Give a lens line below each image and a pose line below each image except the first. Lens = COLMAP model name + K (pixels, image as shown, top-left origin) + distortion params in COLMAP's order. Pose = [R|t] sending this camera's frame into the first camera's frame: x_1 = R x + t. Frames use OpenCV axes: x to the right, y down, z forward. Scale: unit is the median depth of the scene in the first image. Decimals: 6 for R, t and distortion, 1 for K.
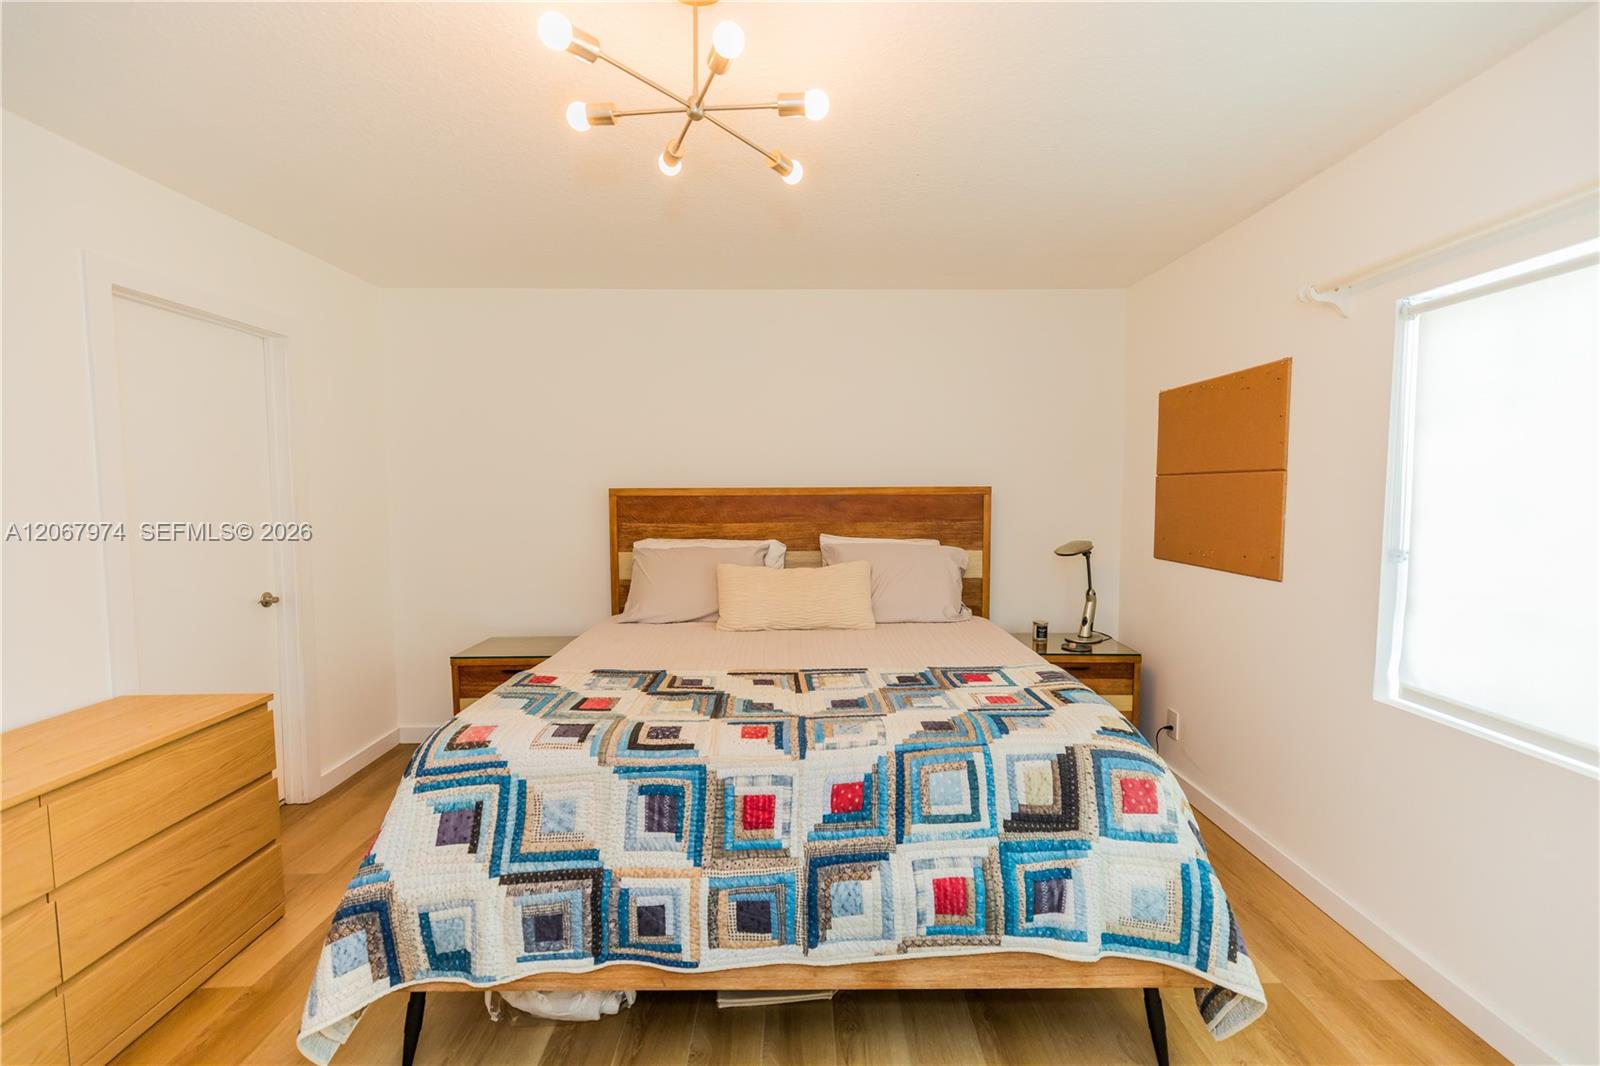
lens RADIAL K [[709.7, 0, 804.3], [0, 709.7, 539.0], [0, 0, 1]] dist [0.002206, 0.000537]
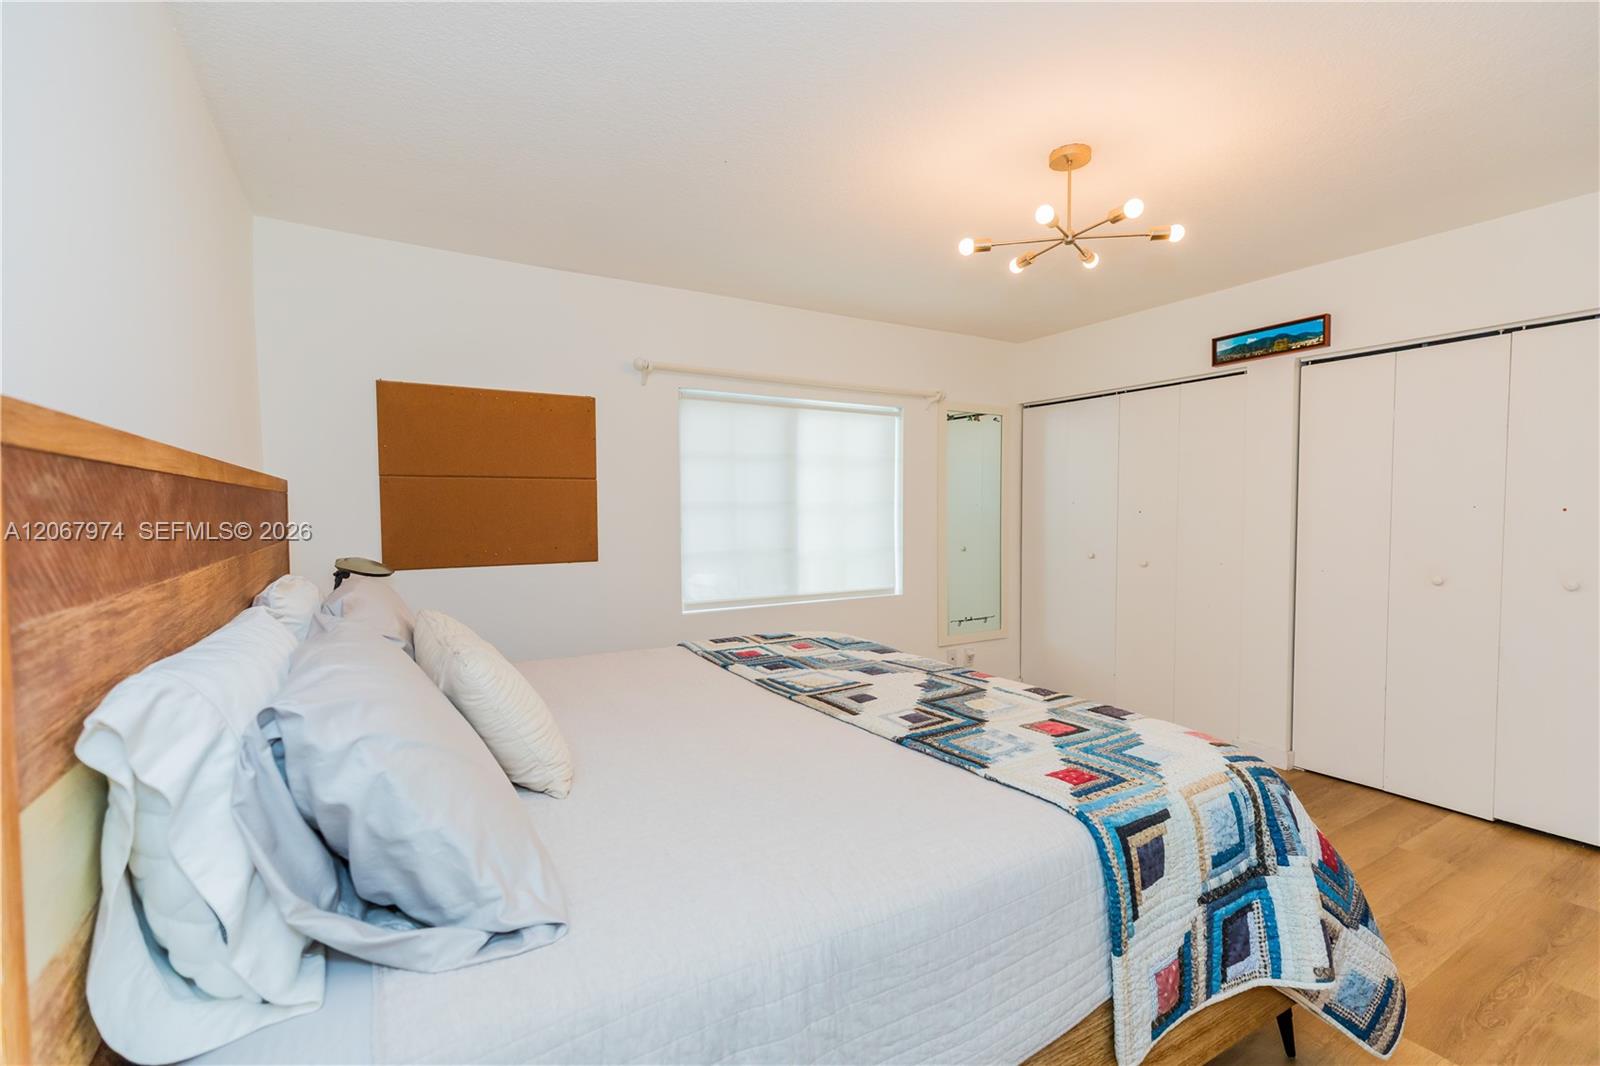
lens RADIAL K [[709.7, 0, 804.3], [0, 709.7, 539.0], [0, 0, 1]] dist [0.002206, 0.000537]
pose [[-0.517970, -0.031073, 0.854834, -0.807942], [0.067783, 0.994707, 0.077229, -0.069517], [-0.852709, 0.097946, -0.513122, 1.578072]]
